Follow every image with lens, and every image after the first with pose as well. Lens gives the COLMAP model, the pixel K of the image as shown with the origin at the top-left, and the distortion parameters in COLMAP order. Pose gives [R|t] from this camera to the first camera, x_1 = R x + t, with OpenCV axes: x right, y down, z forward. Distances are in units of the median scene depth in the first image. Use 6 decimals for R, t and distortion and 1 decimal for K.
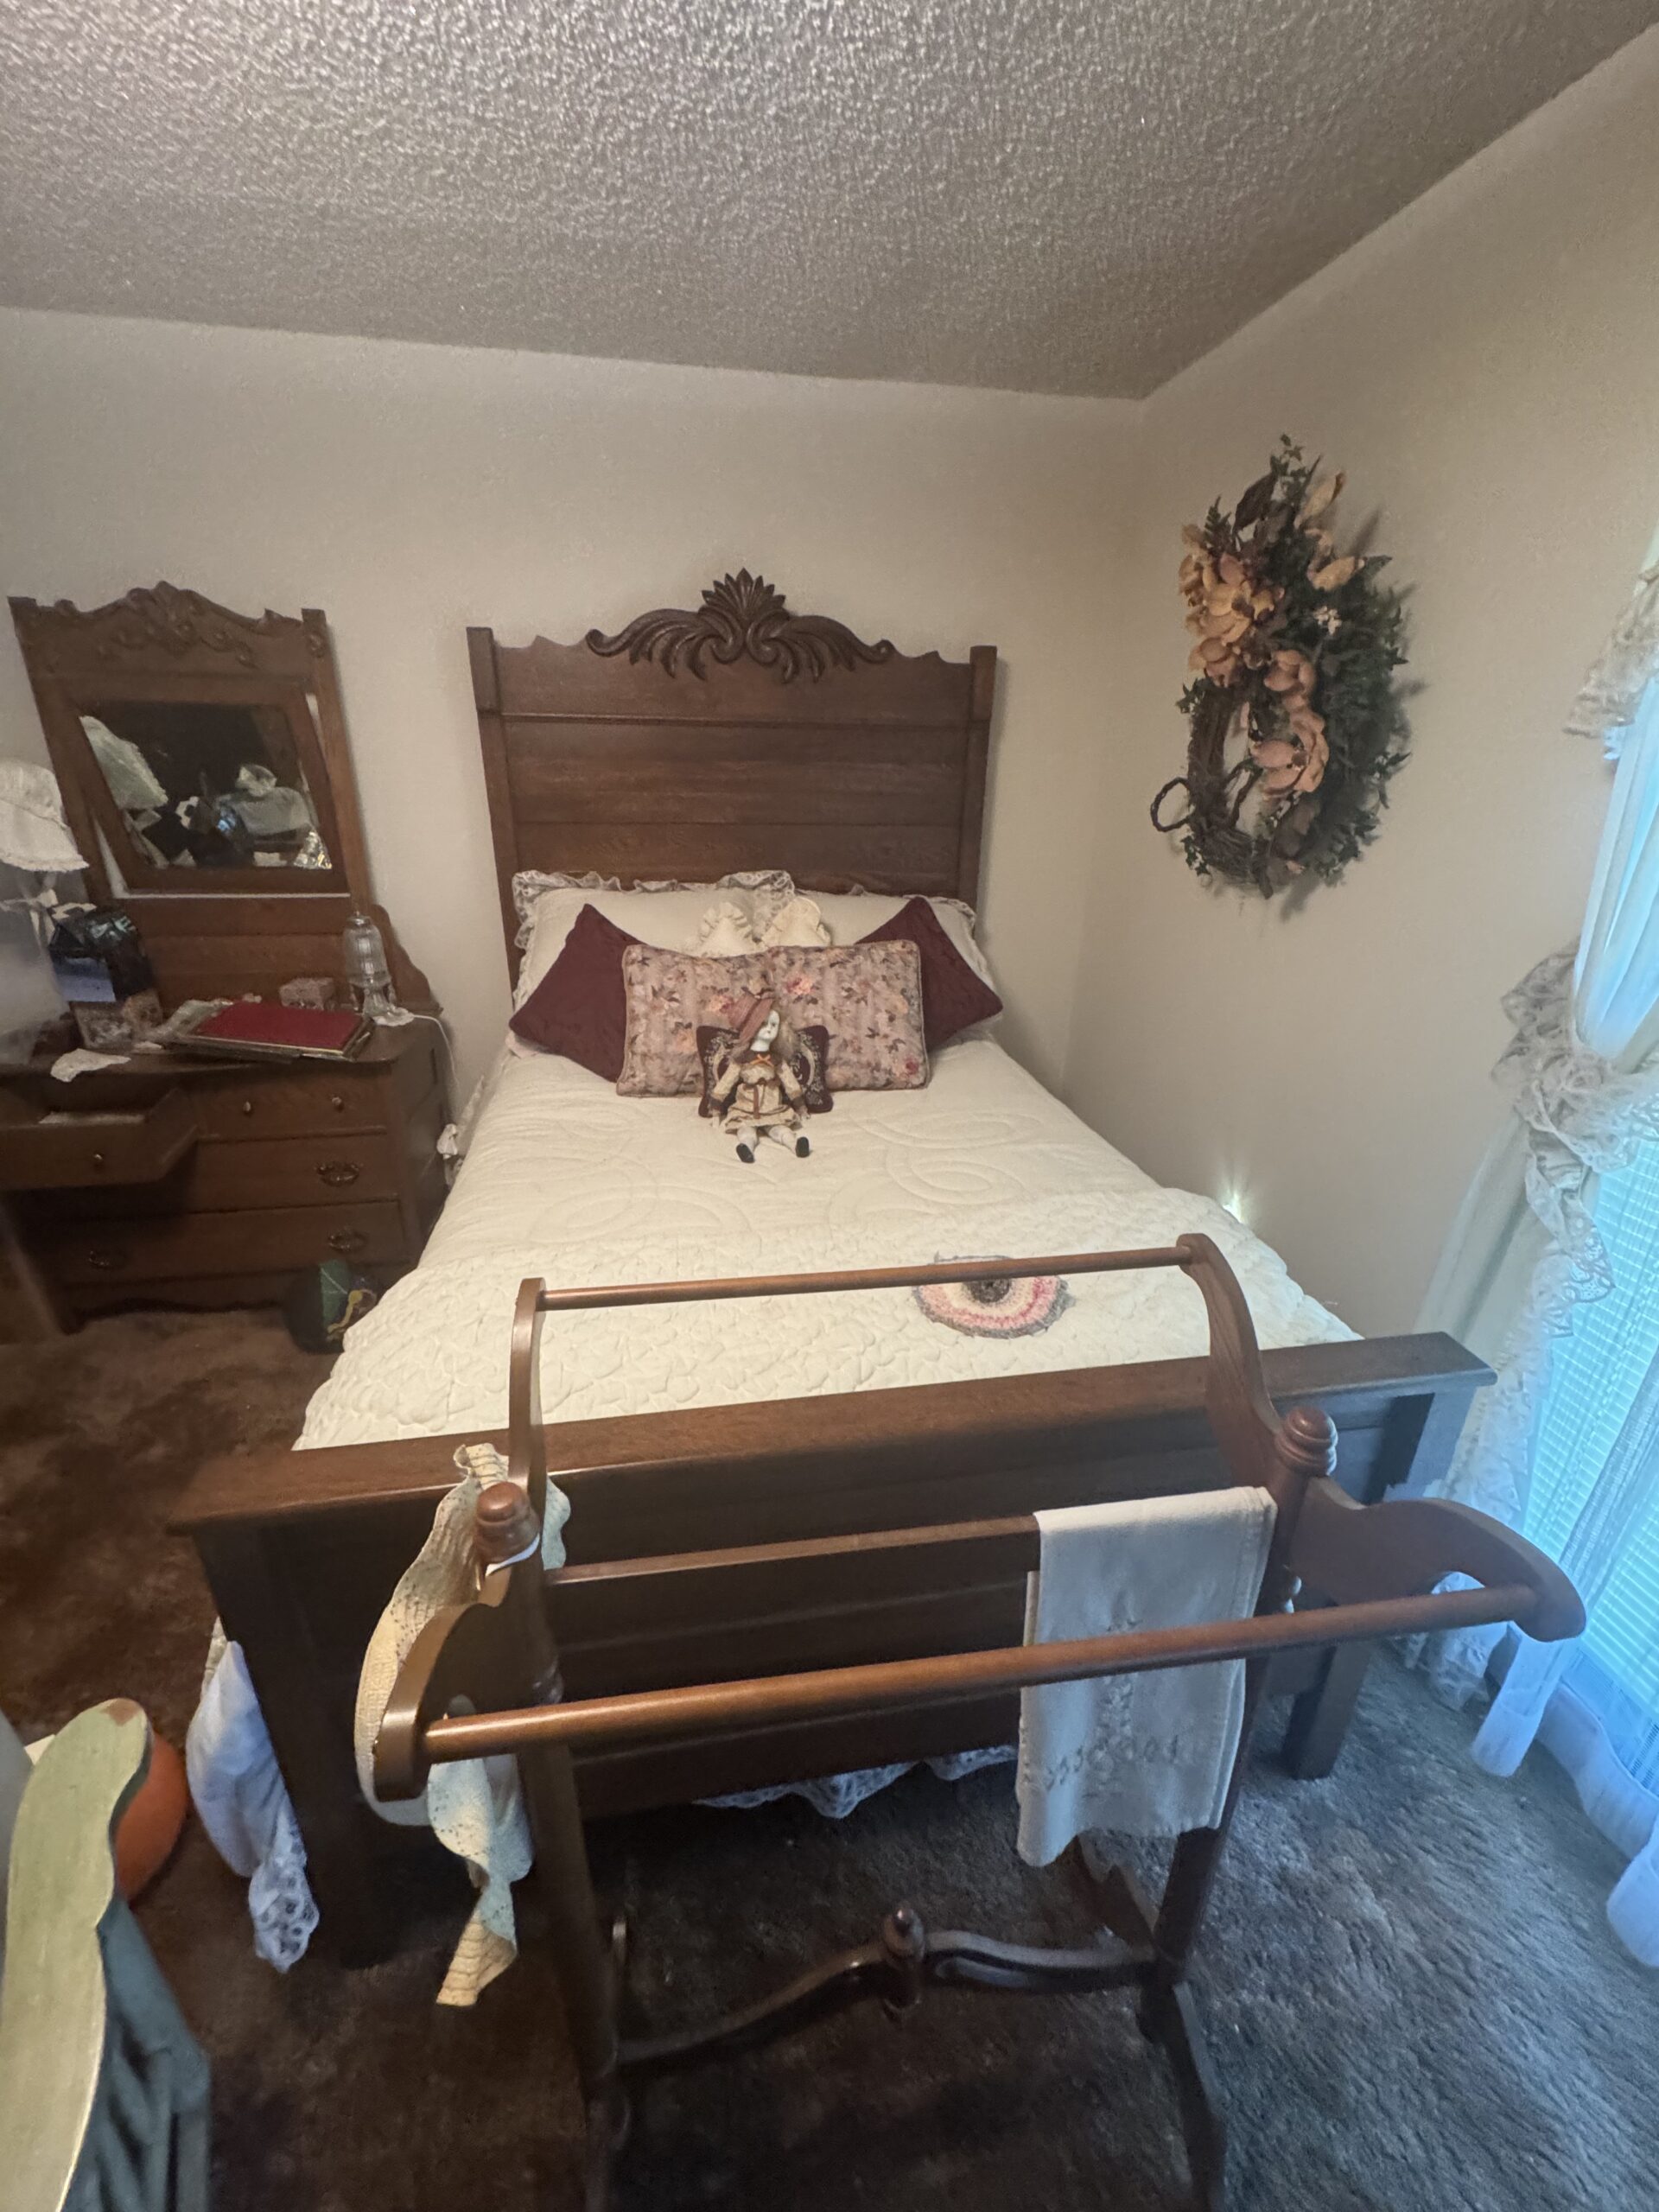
lens RADIAL K [[890.8, 0, 827.8], [0, 890.8, 1103.8], [0, 0, 1]] dist [-0.002566, 0.000535]
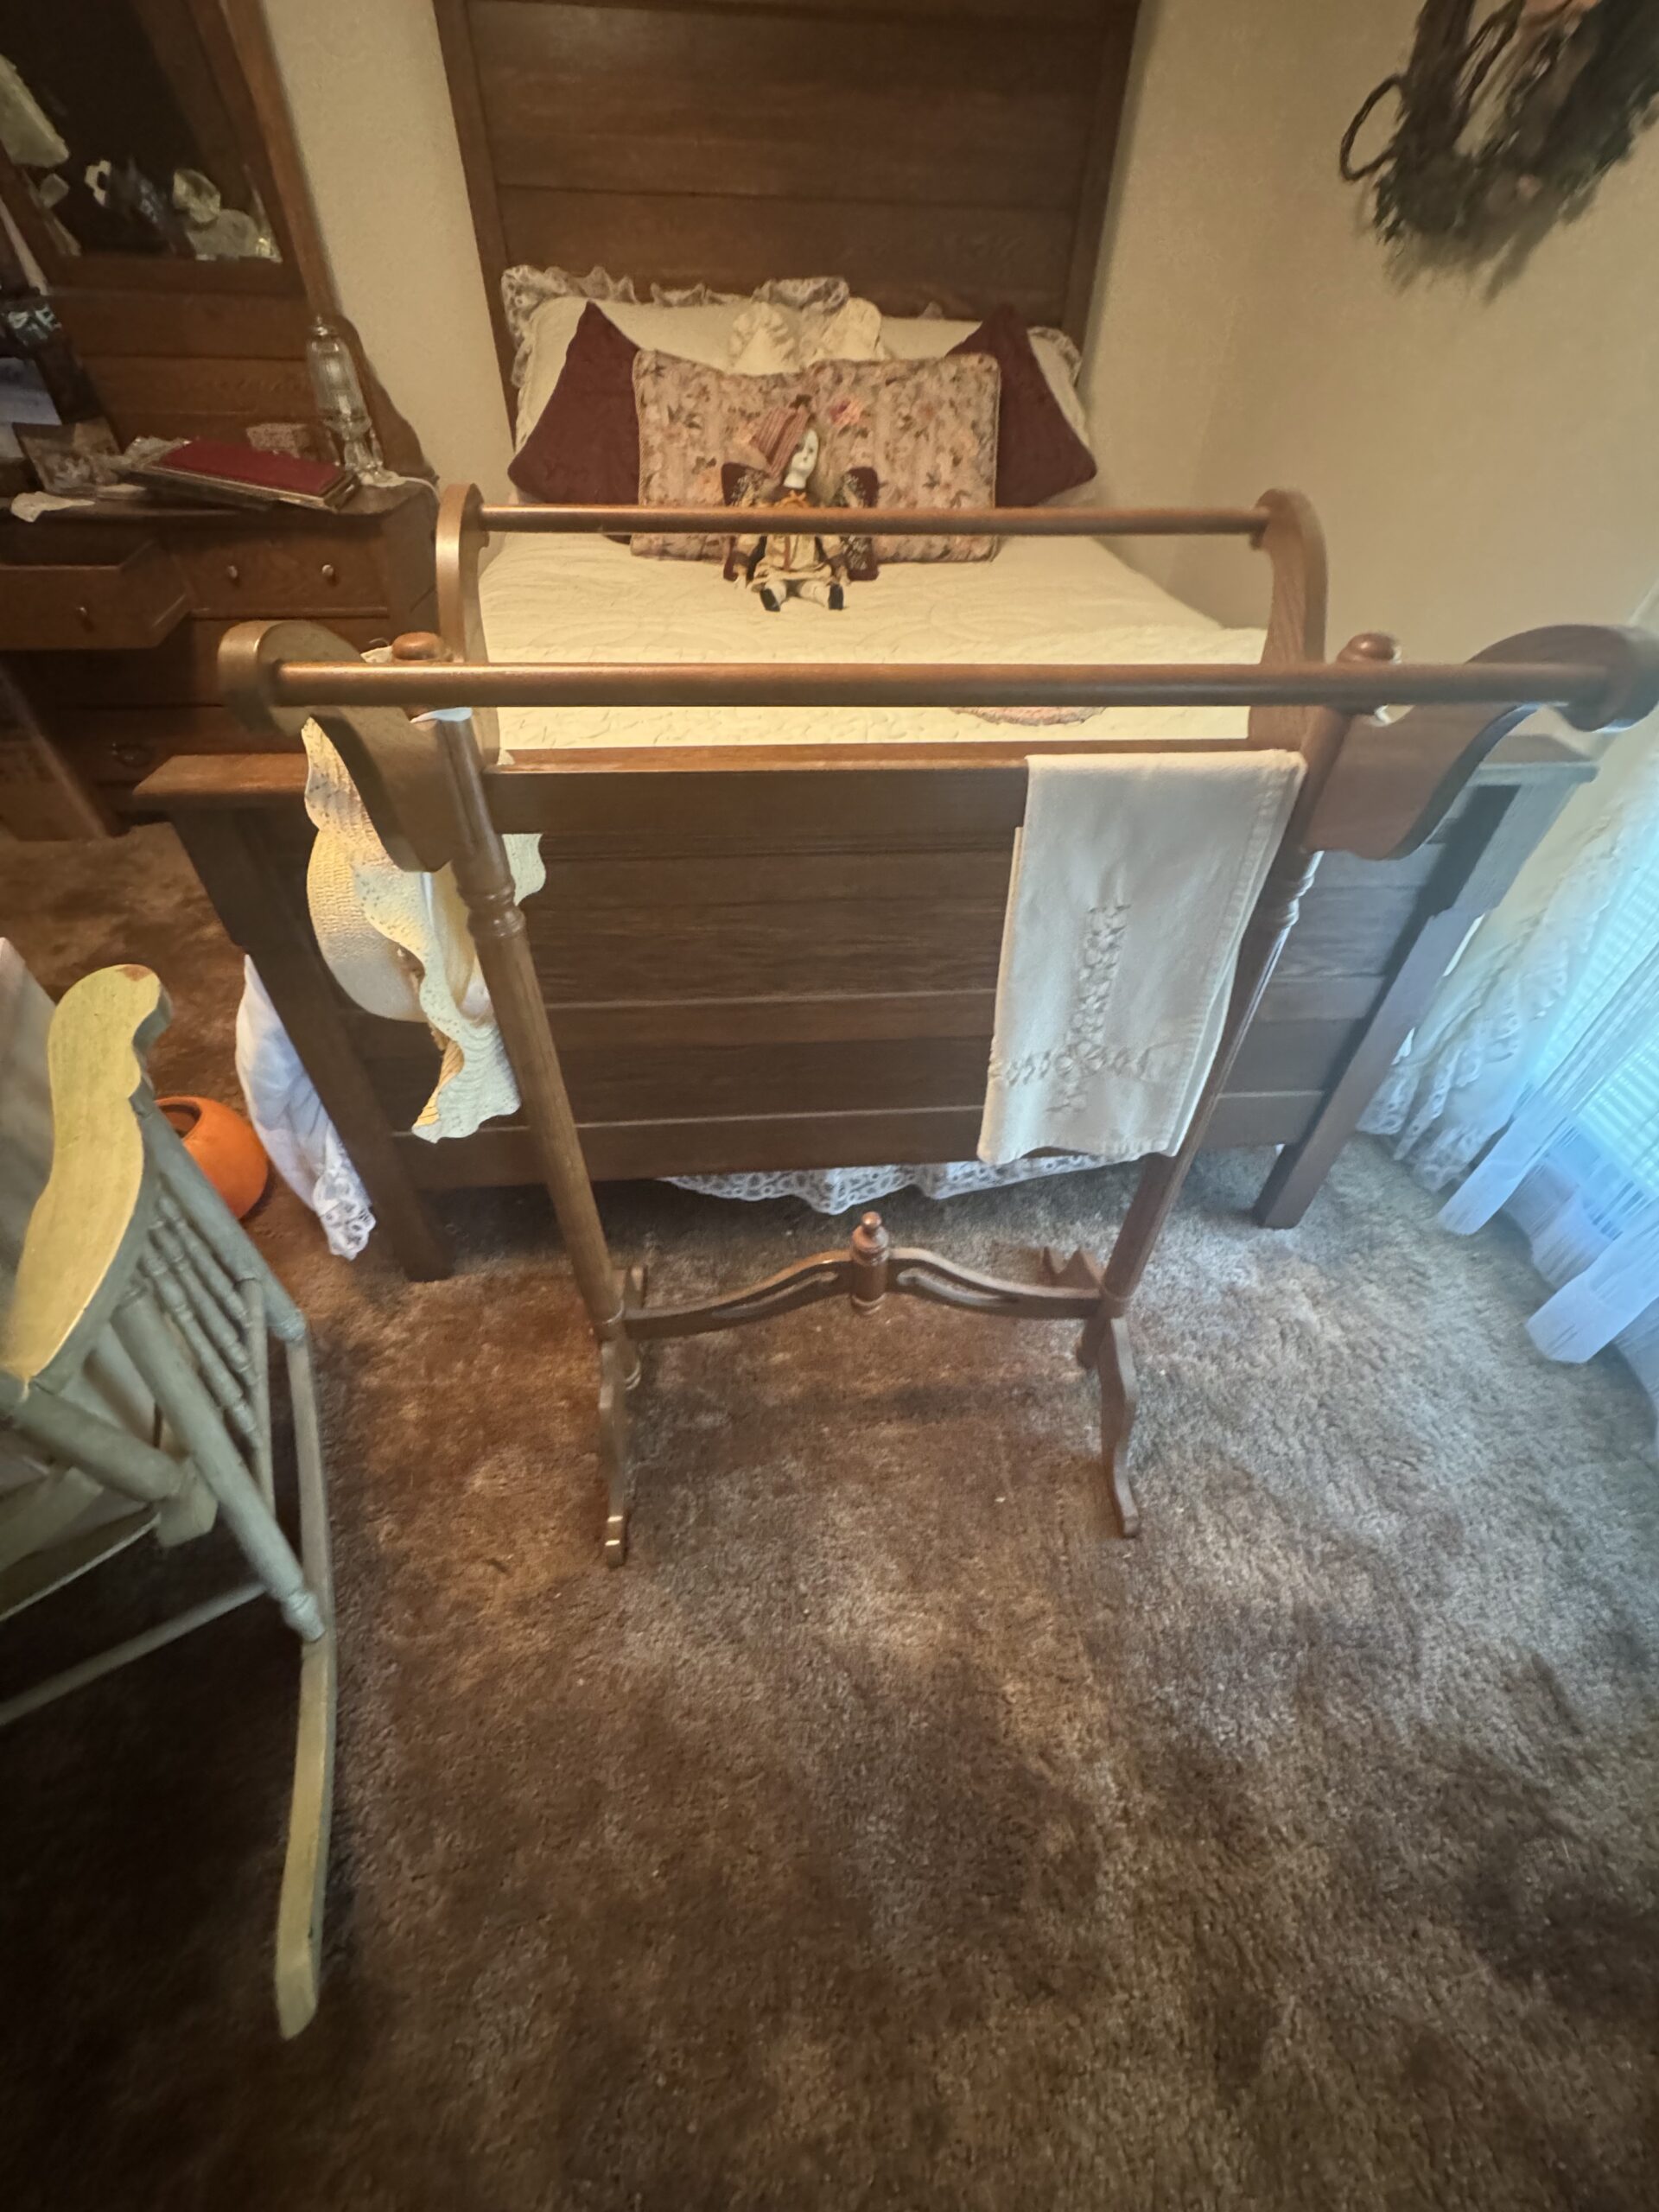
lens RADIAL K [[890.8, 0, 827.5], [0, 890.8, 1106.6], [0, 0, 1]] dist [-0.002566, 0.000535]
pose [[0.996431, 0.061816, -0.057479, 0.044830], [-0.036528, 0.929669, 0.366580, 0.195771], [0.076097, -0.363172, 0.928609, 0.011350]]
